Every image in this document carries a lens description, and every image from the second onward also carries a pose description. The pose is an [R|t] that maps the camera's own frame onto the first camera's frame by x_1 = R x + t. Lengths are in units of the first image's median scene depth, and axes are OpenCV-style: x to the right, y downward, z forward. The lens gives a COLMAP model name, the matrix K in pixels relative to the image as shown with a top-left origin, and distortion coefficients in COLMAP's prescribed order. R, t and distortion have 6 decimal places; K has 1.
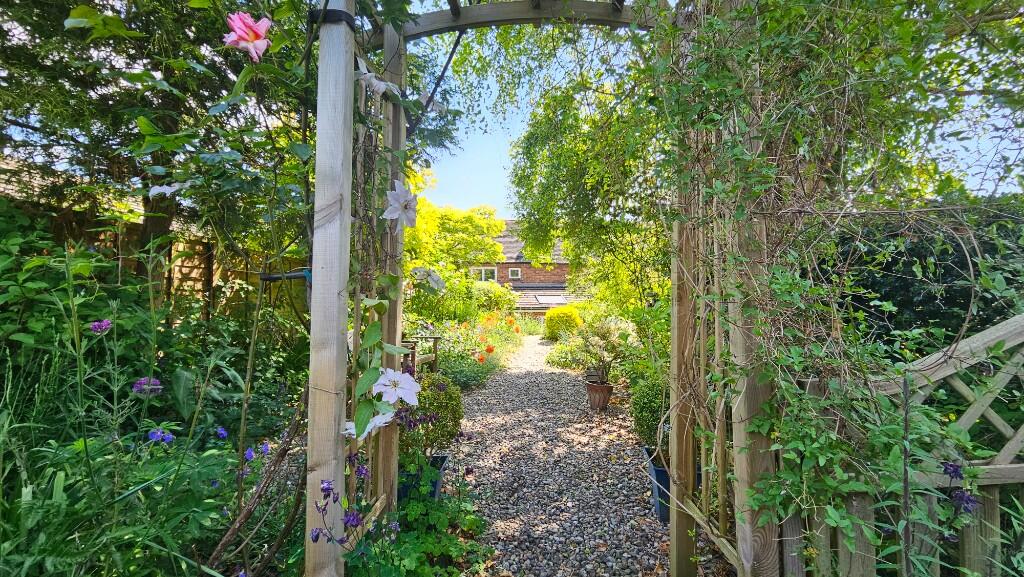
lens RADIAL K [[432.3, 0, 512.1], [0, 432.3, 284.0], [0, 0, 1]] dist [-0.000399, 0.000199]
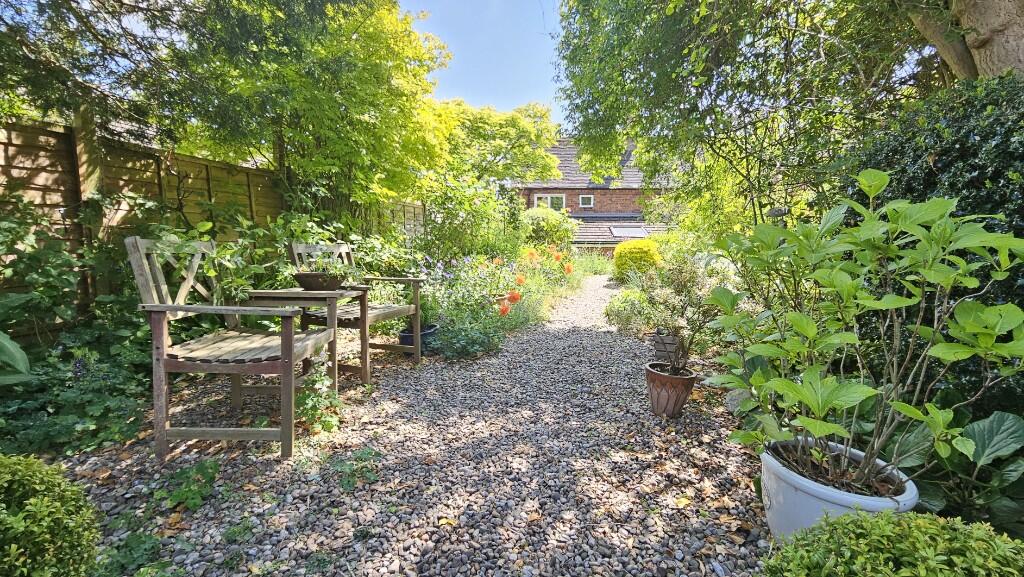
lens RADIAL K [[432.3, 0, 512.1], [0, 432.3, 284.0], [0, 0, 1]] dist [-0.000399, 0.000199]
pose [[0.981203, 0.028041, -0.190932, 0.063581], [0.000669, 0.988886, 0.148671, 0.020873], [0.192979, -0.146004, 0.970279, 0.261404]]
